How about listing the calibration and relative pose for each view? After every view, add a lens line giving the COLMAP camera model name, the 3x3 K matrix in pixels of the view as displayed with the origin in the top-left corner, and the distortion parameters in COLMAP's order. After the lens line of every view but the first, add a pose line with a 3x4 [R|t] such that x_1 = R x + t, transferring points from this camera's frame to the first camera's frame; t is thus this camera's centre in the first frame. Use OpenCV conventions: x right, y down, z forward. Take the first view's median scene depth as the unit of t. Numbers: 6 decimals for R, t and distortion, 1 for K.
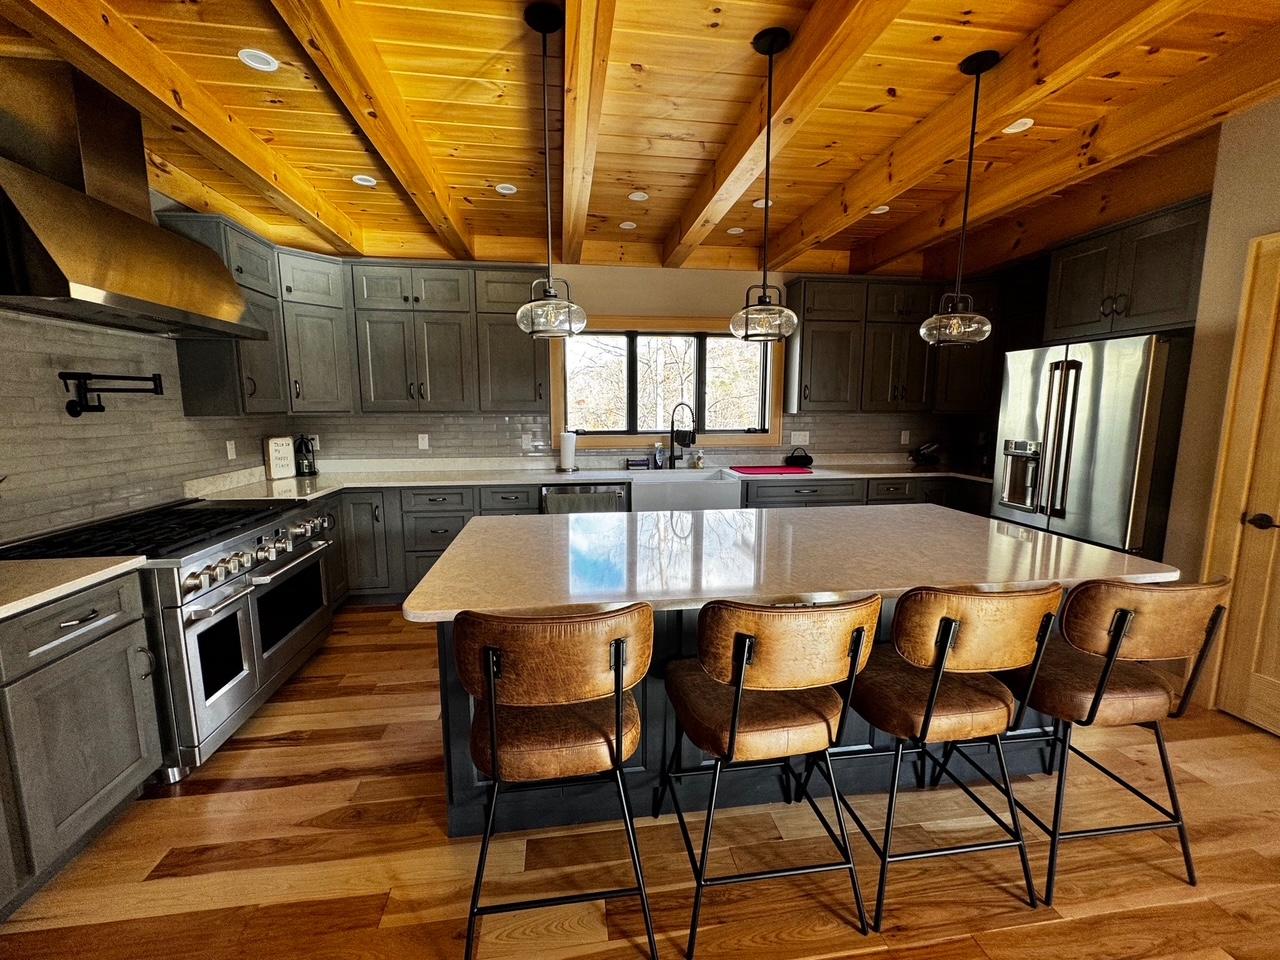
lens RADIAL K [[525.8, 0, 635.8], [0, 525.8, 481.4], [0, 0, 1]] dist [-0.000309, -0.000146]
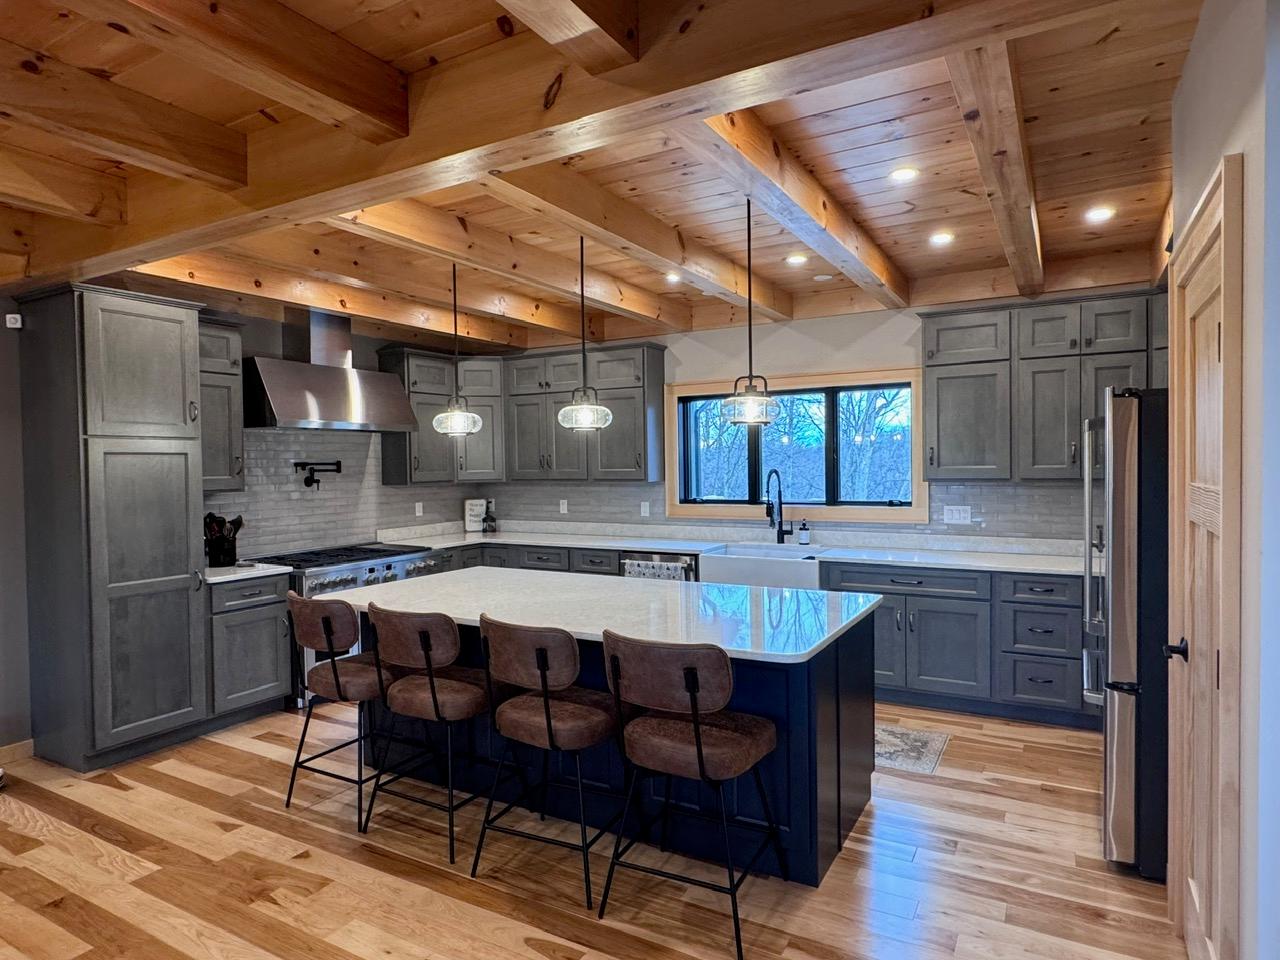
lens RADIAL K [[748.8, 0, 640.0], [0, 748.8, 480.0], [0, 0, 1]] dist [0.004586, 0.001045]
pose [[0.789746, 0.004213, -0.613419, 0.960557], [-0.073382, 0.993444, -0.087654, -0.007933], [0.609028, 0.114239, 0.784878, -0.189272]]
